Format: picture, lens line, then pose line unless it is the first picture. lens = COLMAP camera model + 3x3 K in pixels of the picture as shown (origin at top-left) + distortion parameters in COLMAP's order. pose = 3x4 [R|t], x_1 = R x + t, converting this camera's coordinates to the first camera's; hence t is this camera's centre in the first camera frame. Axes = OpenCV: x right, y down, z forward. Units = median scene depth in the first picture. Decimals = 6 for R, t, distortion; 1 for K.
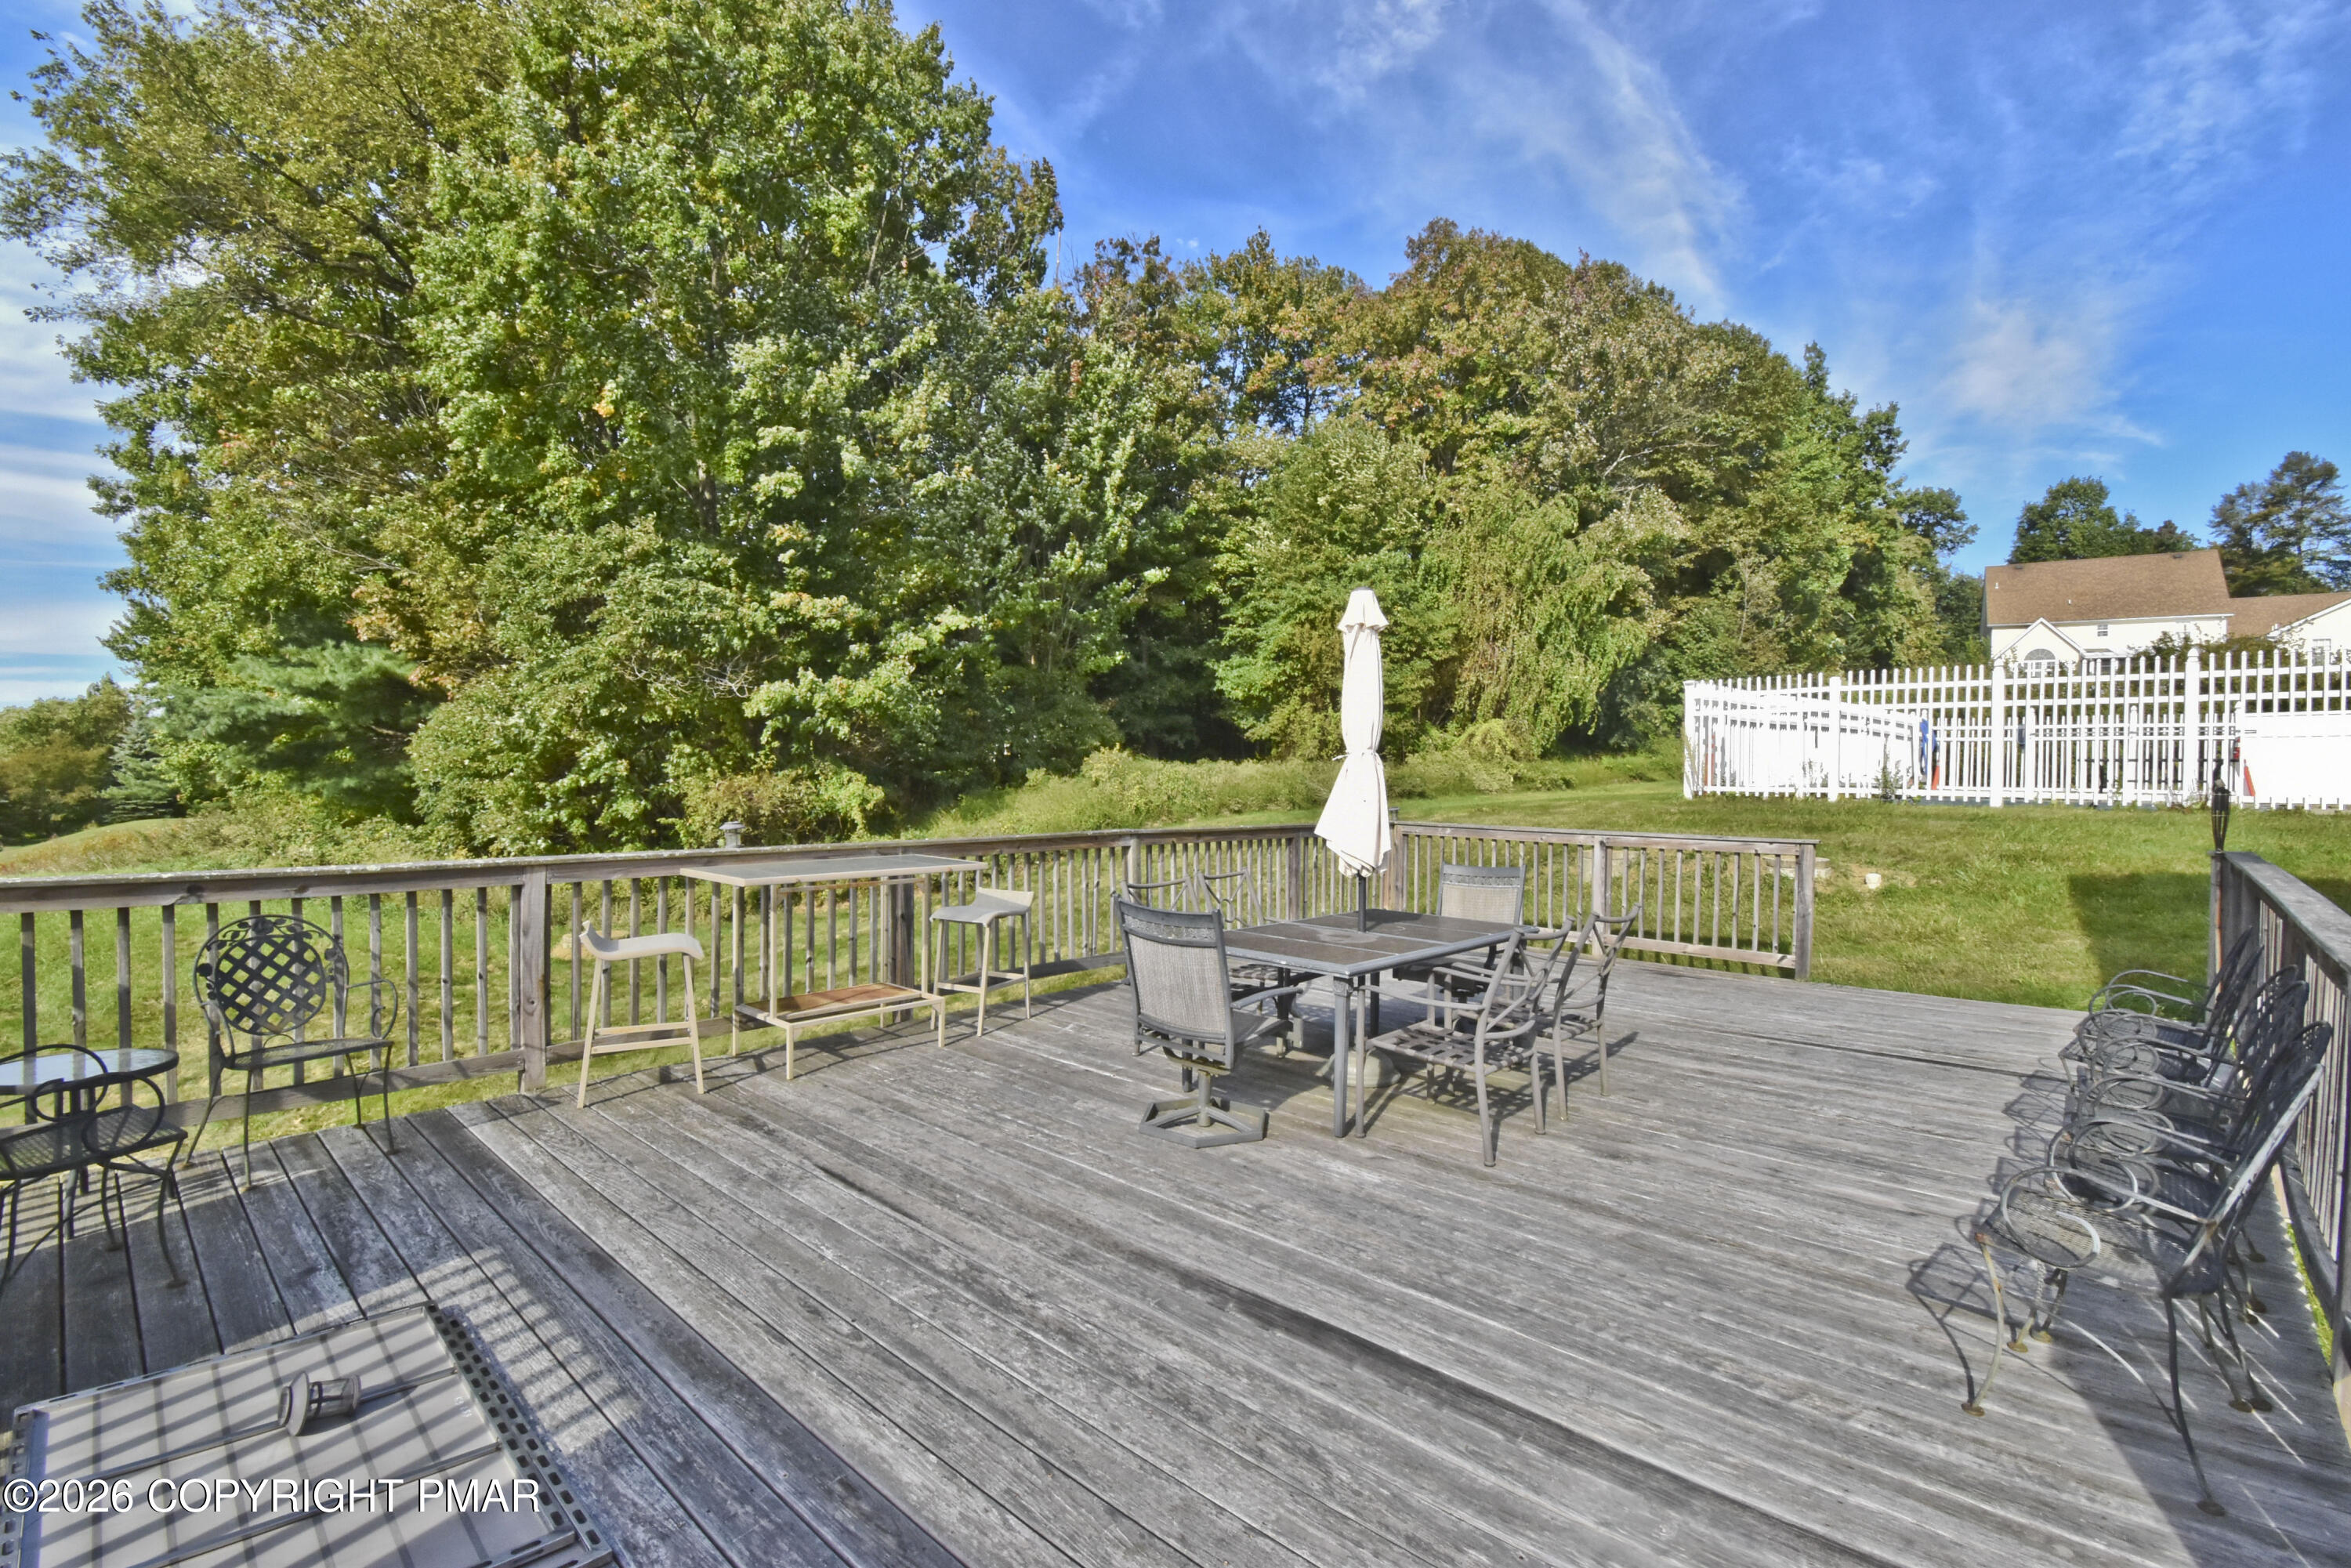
lens RADIAL K [[1059.8, 0, 1175.5], [0, 1059.8, 784.0], [0, 0, 1]] dist [-0.041534, -0.000158]
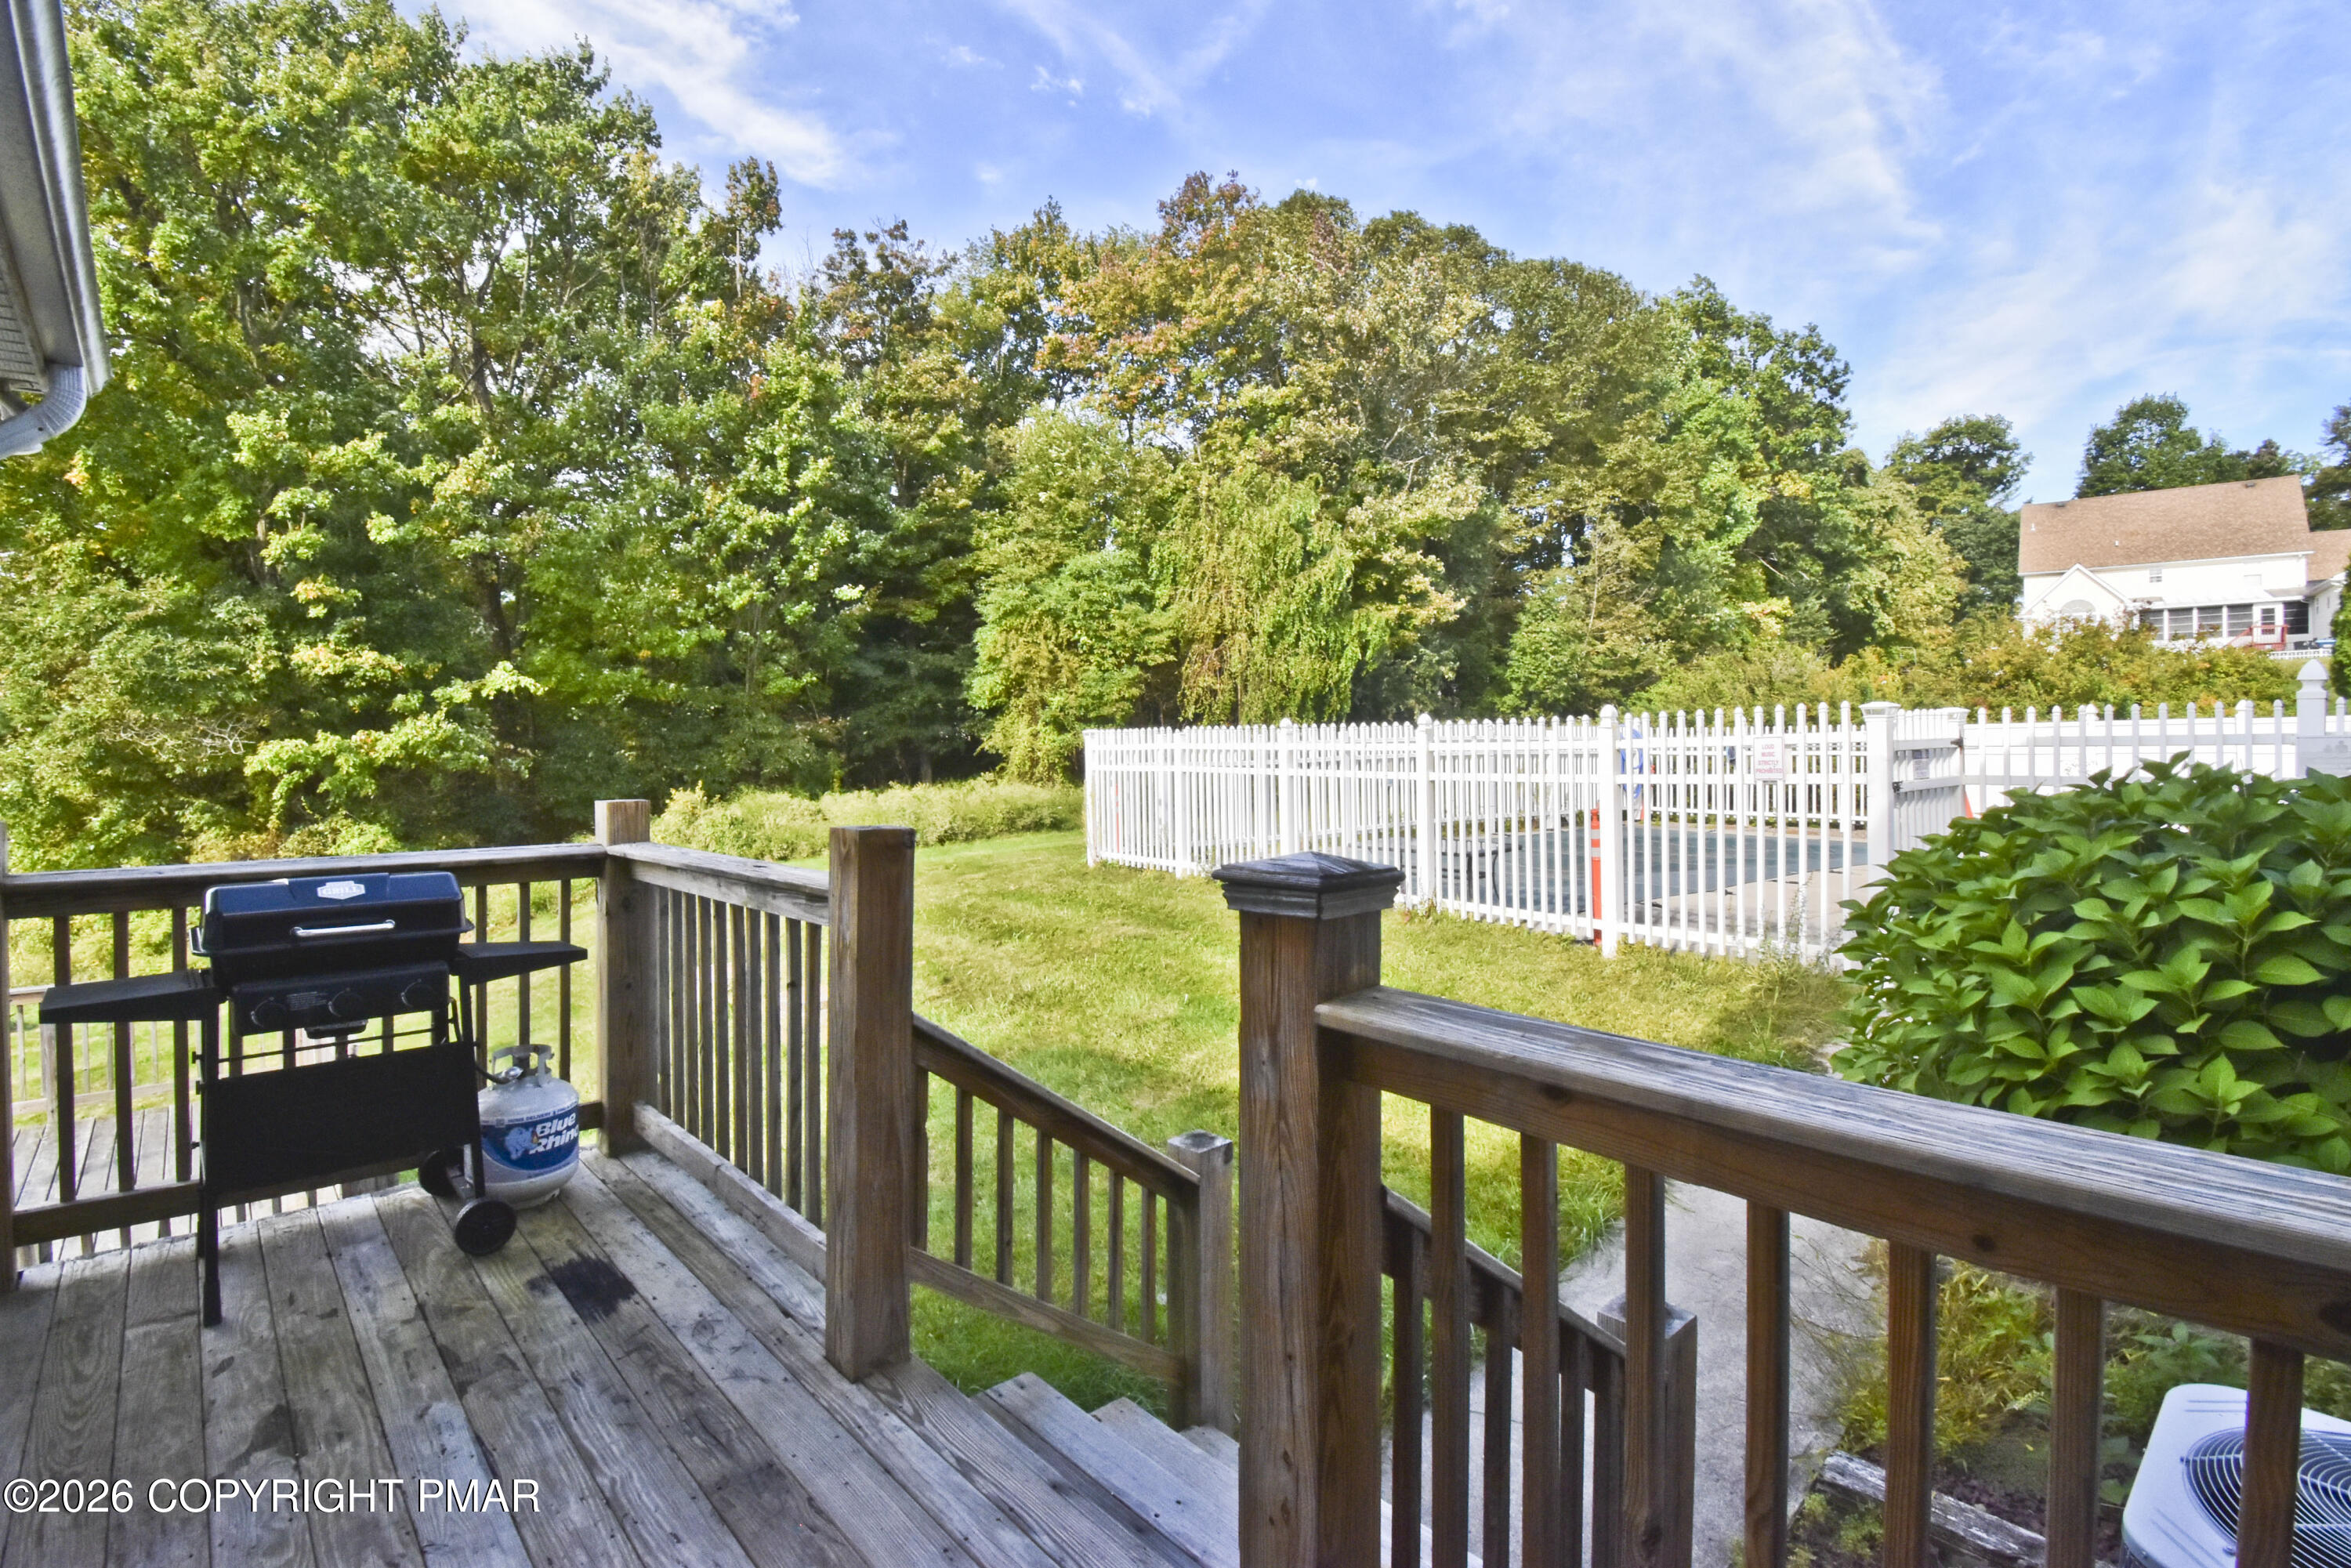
lens RADIAL K [[1059.8, 0, 1175.5], [0, 1059.8, 784.0], [0, 0, 1]] dist [-0.041534, -0.000158]
pose [[0.990829, -0.015760, -0.134197, 0.353976], [0.020917, 0.999092, 0.037106, -0.043437], [0.133490, -0.039573, 0.990260, 0.074104]]
